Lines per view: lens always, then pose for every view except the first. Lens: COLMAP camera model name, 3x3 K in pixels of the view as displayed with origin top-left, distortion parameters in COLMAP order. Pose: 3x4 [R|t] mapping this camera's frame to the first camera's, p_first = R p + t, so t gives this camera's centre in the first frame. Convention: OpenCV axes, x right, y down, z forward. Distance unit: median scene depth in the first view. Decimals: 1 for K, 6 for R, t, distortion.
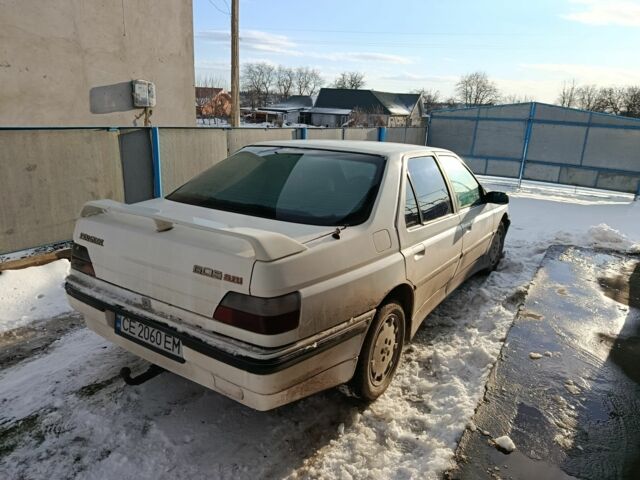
lens RADIAL K [[534.0, 0, 315.3], [0, 534.0, 239.8], [0, 0, 1]] dist [0.008517, -0.078813]
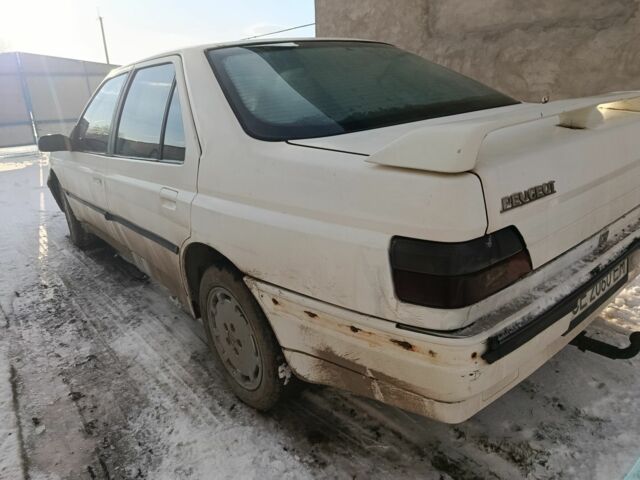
lens RADIAL K [[534.0, 0, 315.3], [0, 534.0, 239.8], [0, 0, 1]] dist [0.008517, -0.078813]
pose [[0.123667, -0.317089, 0.940298, -0.905186], [0.261034, 0.924595, 0.277463, -0.144668], [-0.957376, 0.211137, 0.197112, 1.119109]]
